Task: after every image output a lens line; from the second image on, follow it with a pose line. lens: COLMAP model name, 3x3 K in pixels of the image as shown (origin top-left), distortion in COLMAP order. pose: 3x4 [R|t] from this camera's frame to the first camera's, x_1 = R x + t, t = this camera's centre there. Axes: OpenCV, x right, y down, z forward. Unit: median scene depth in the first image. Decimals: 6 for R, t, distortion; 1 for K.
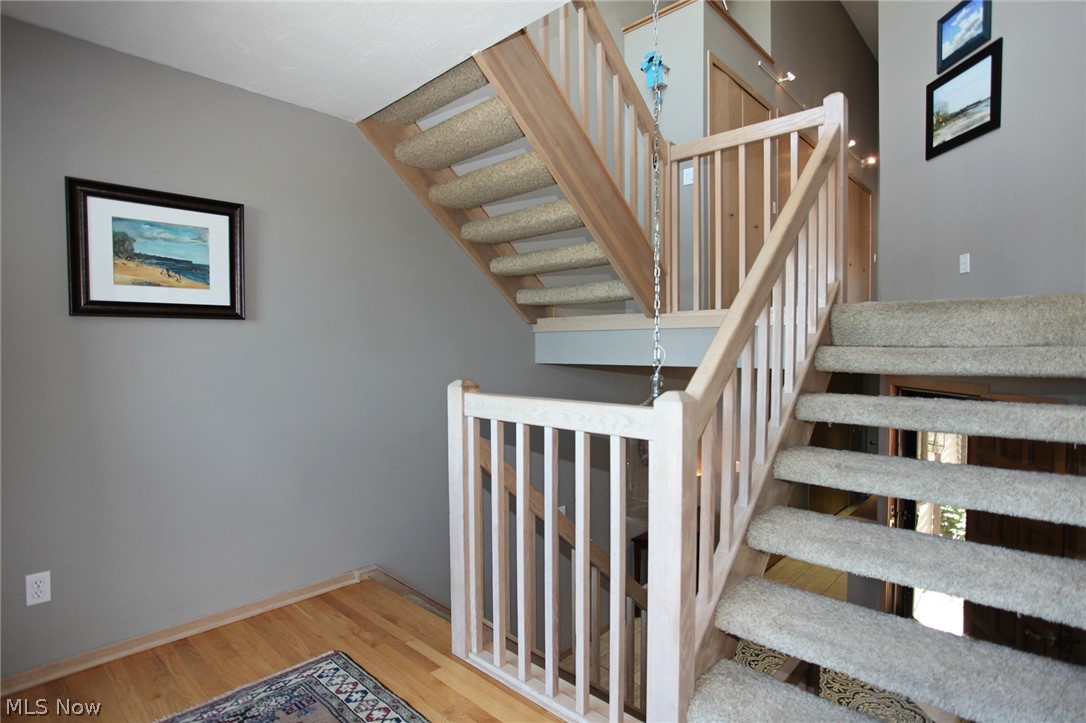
lens RADIAL K [[533.7, 0, 543.0], [0, 533.7, 361.5], [0, 0, 1]] dist [-0.000933, -0.000120]
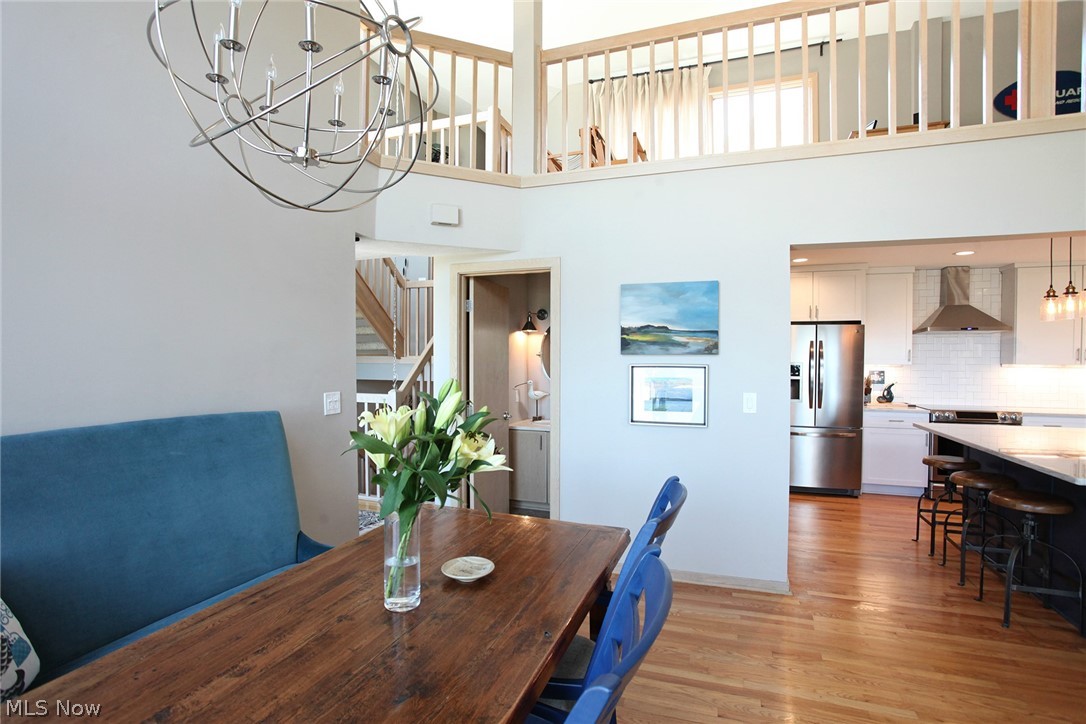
lens RADIAL K [[533.7, 0, 543.0], [0, 533.7, 362.0], [0, 0, 1]] dist [-0.000933, -0.000120]
pose [[0.917282, -0.002615, 0.398231, -0.203787], [0.008288, 0.999887, -0.012524, -0.054518], [-0.398153, 0.014788, 0.917200, -2.075021]]
